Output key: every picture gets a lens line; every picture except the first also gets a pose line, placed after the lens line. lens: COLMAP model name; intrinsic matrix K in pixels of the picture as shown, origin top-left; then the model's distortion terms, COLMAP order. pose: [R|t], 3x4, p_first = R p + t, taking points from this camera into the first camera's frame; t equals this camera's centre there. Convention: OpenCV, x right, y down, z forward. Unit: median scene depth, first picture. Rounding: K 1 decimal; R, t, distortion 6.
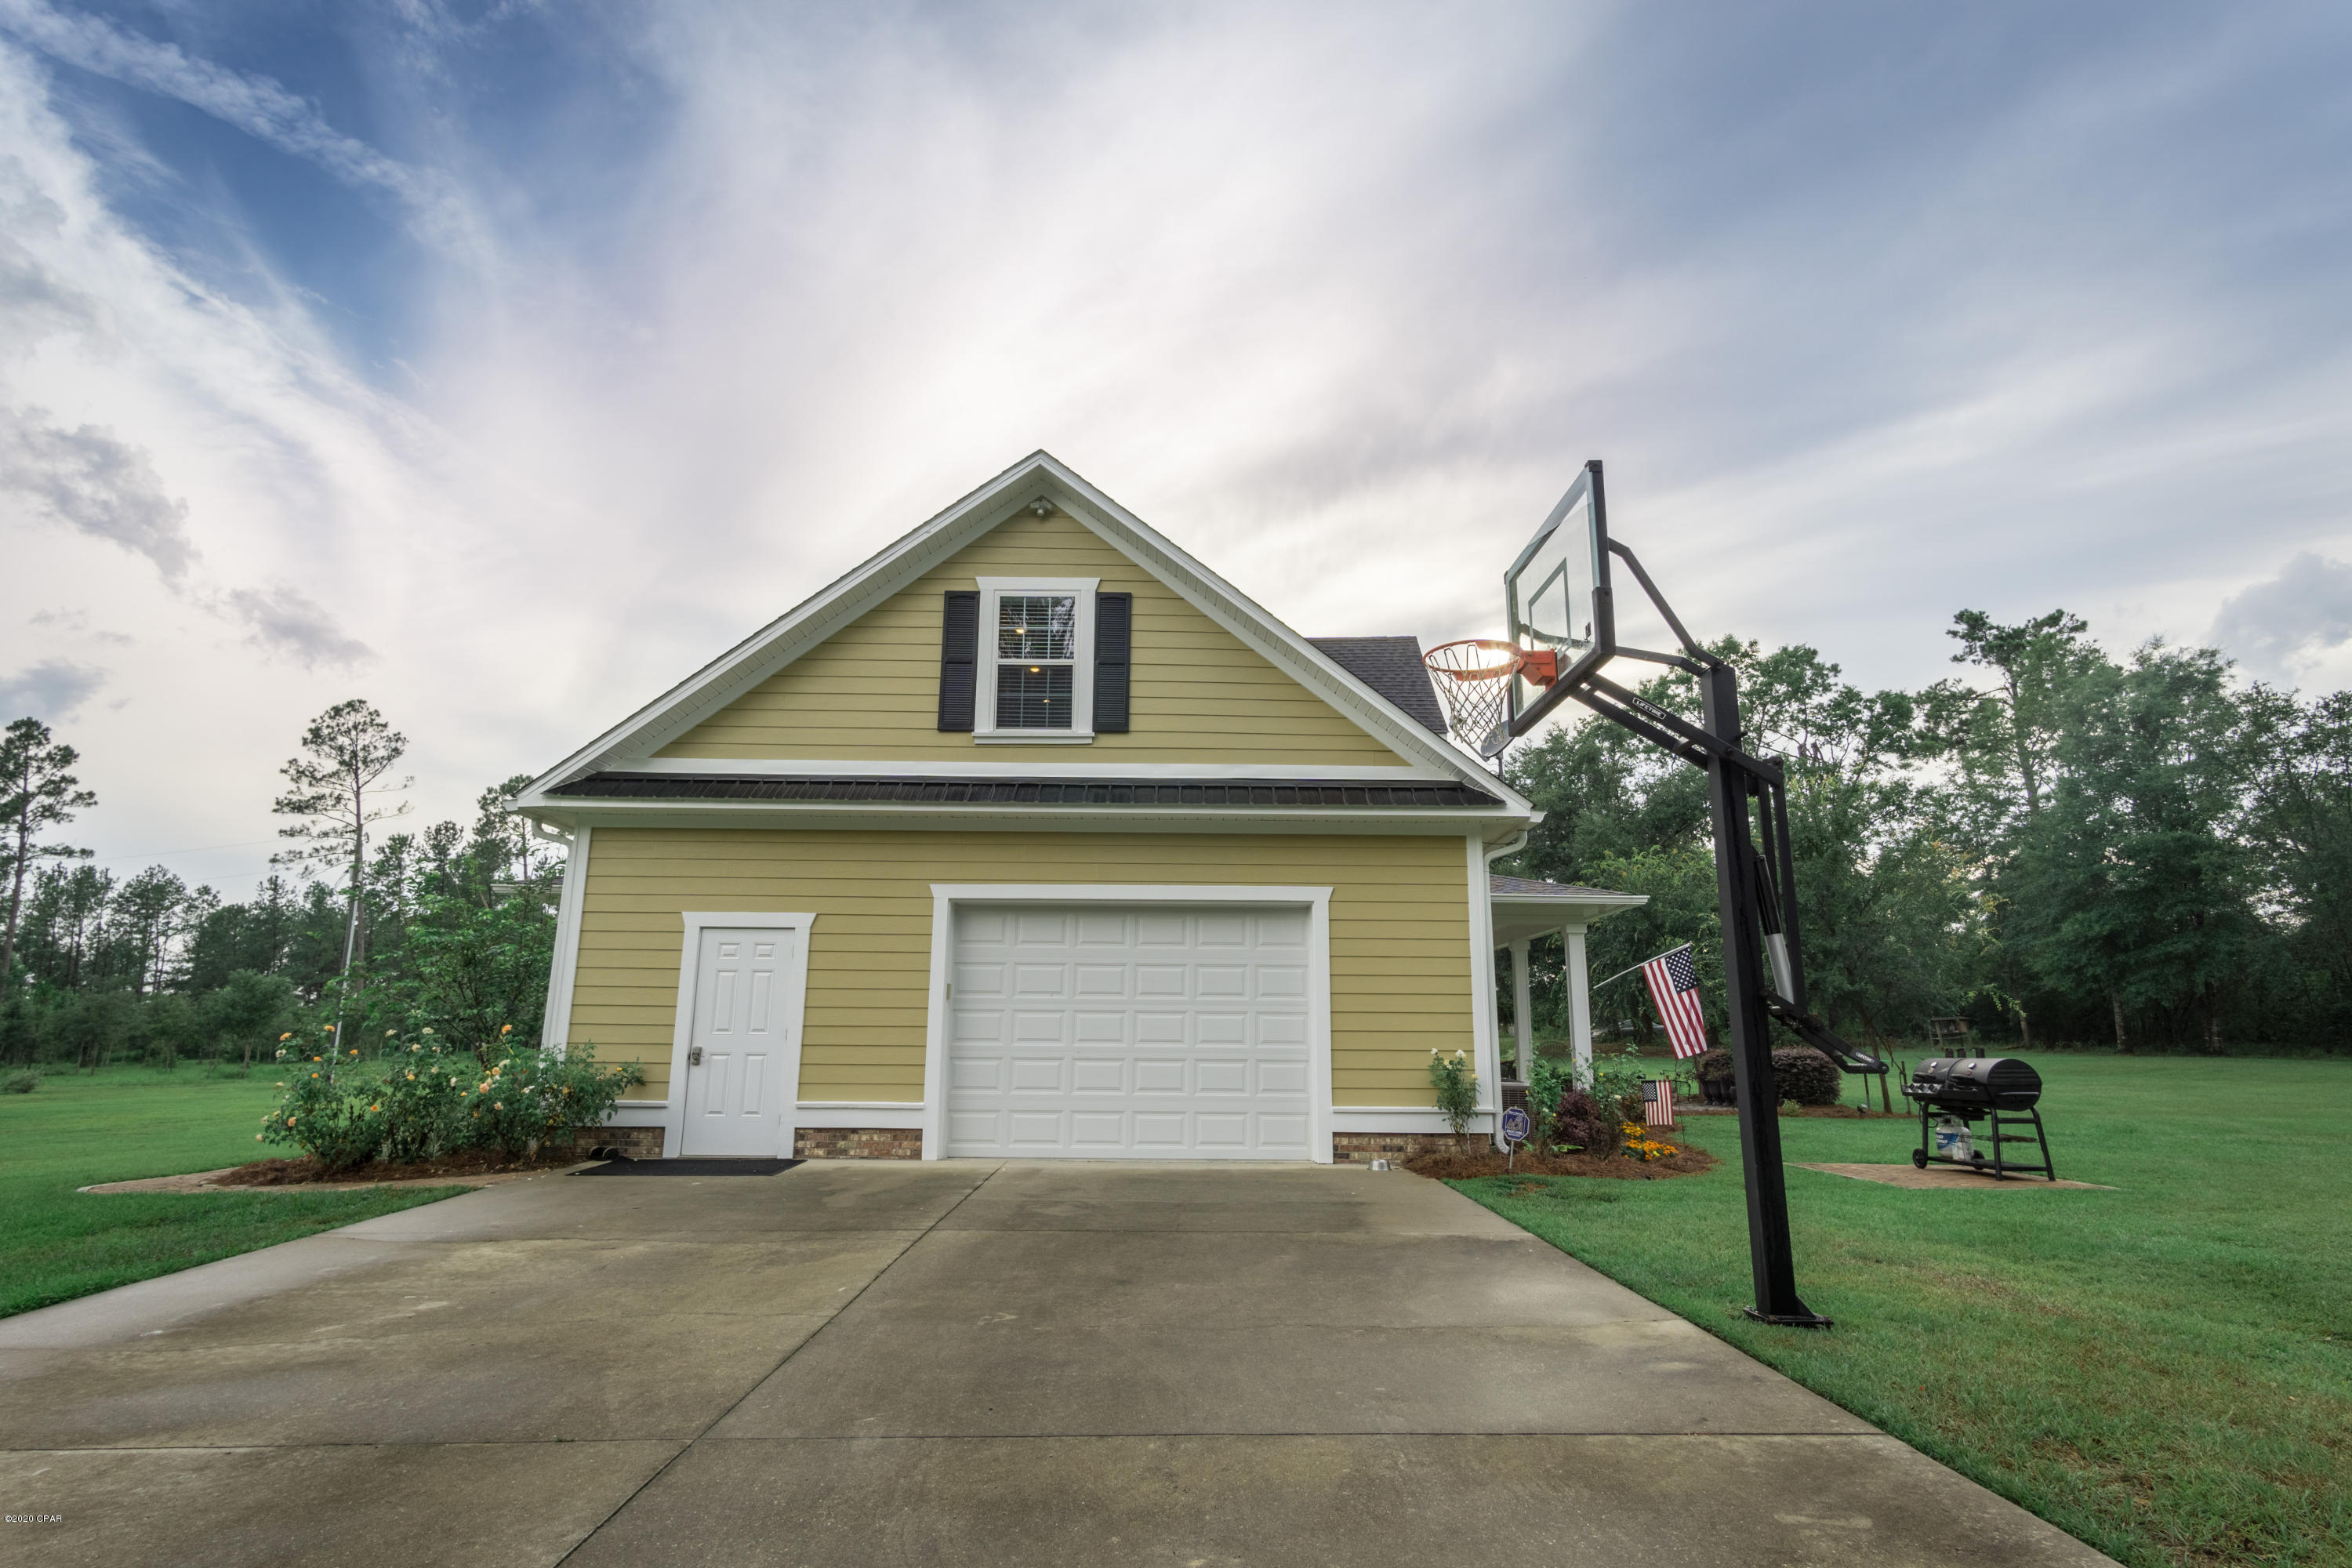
lens RADIAL K [[1239.0, 0, 1159.1], [0, 1239.0, 766.1], [0, 0, 1]] dist [0.019025, 0.000571]
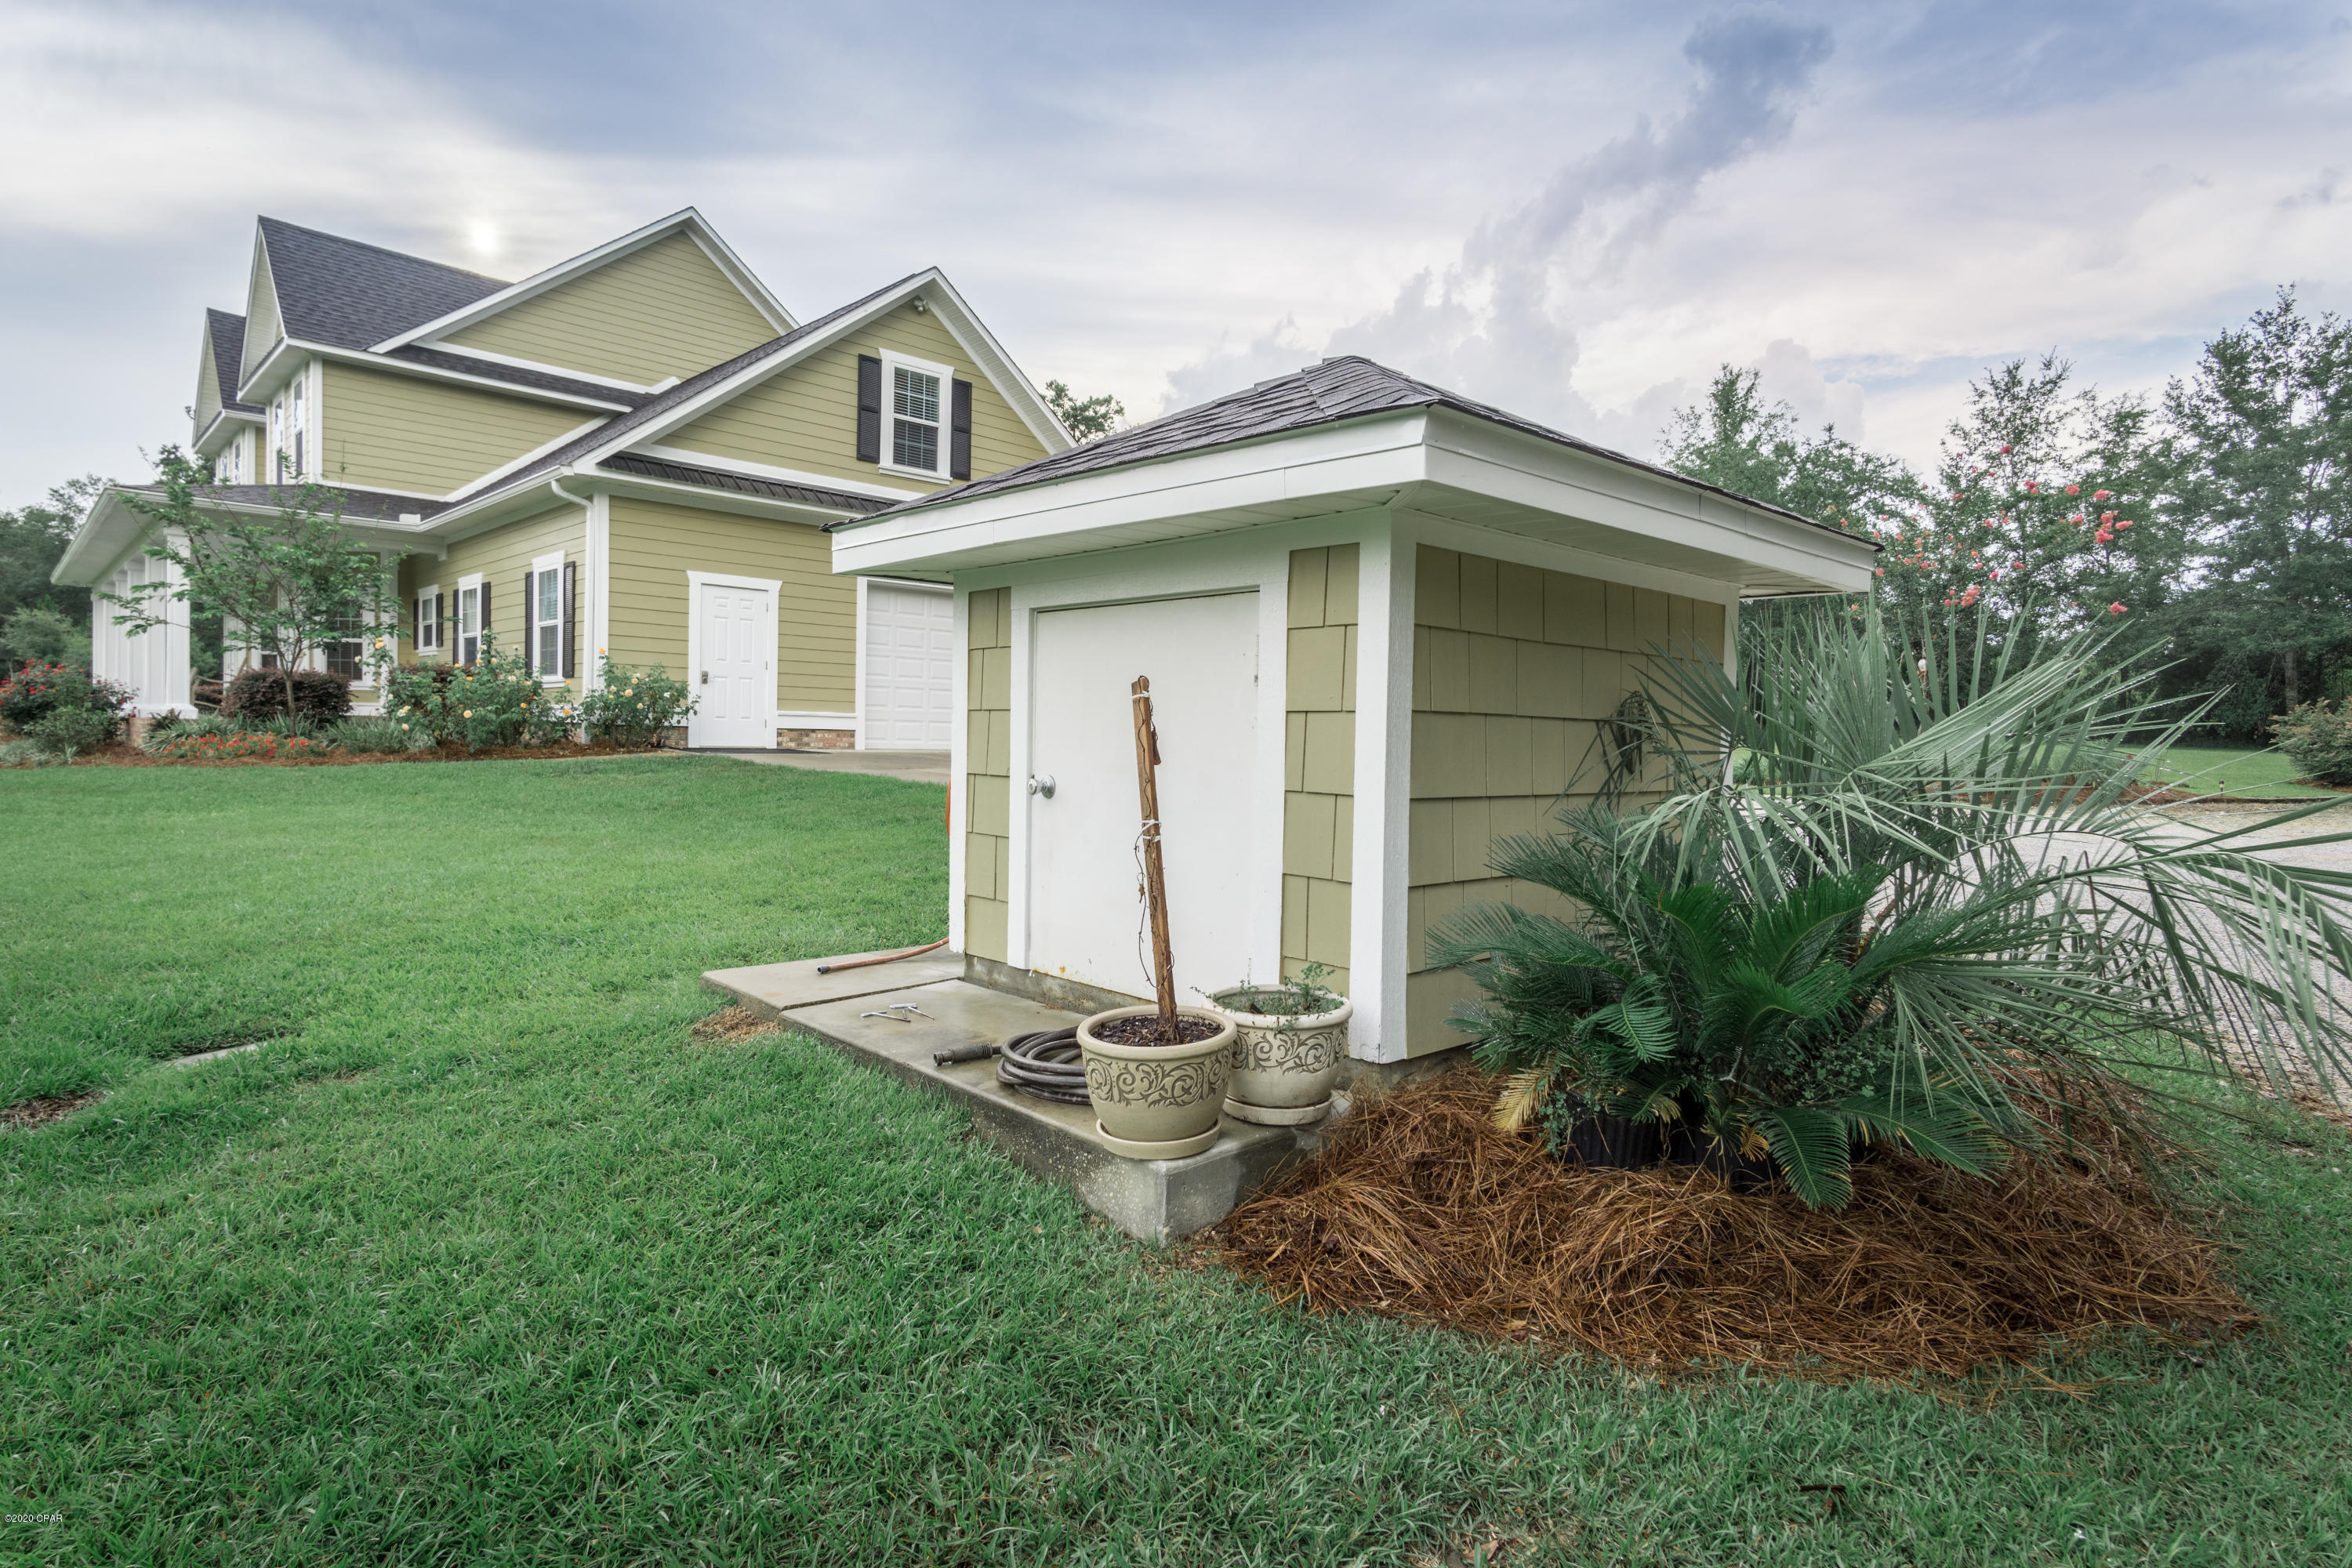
lens RADIAL K [[1239.0, 0, 1173.0], [0, 1239.0, 765.0], [0, 0, 1]] dist [0.019025, 0.000571]
pose [[0.715841, -0.011696, 0.698165, -0.909081], [-0.167118, 0.967931, 0.187564, -0.016816], [-0.677970, -0.250942, 0.690930, -0.307749]]
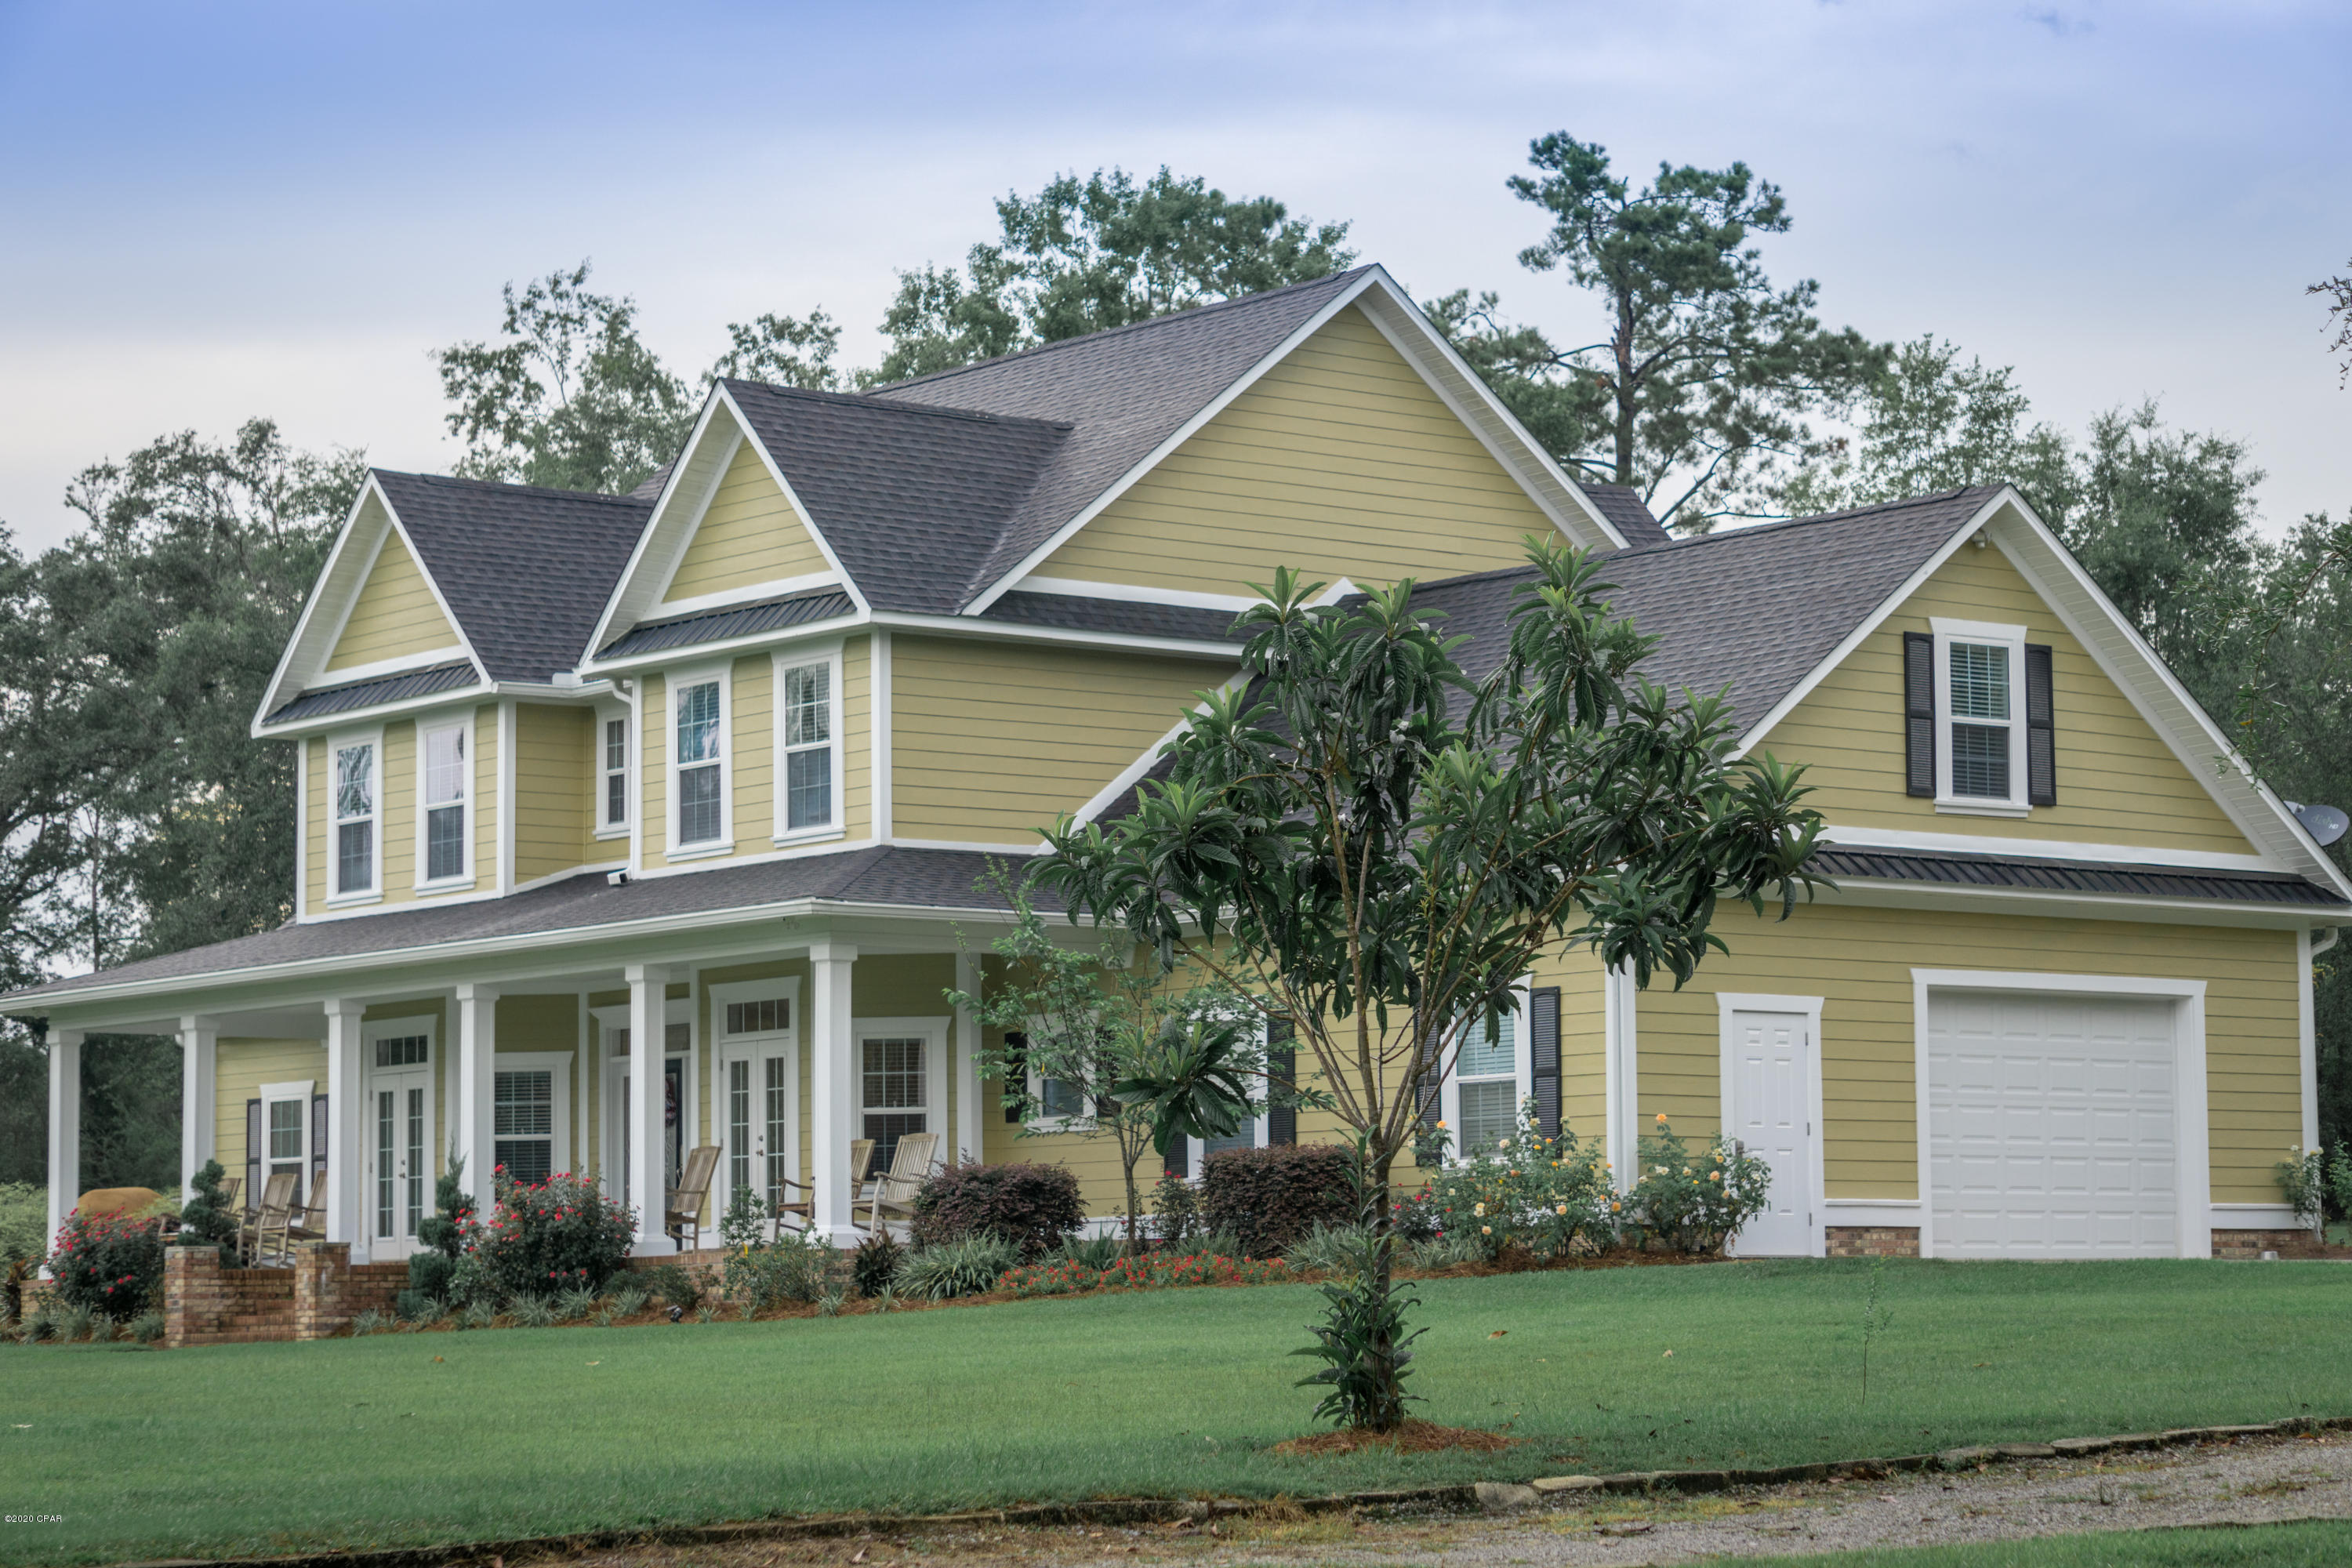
lens RADIAL K [[5744.5, 0, 1175.5], [0, 5744.5, 793.0], [0, 0, 1]] dist [0.091955, 0.000000]
pose [[0.778499, 0.042429, 0.626210, -3.160505], [-0.117527, 0.989920, 0.079037, -0.293851], [-0.616544, -0.135126, 0.775638, -1.870917]]
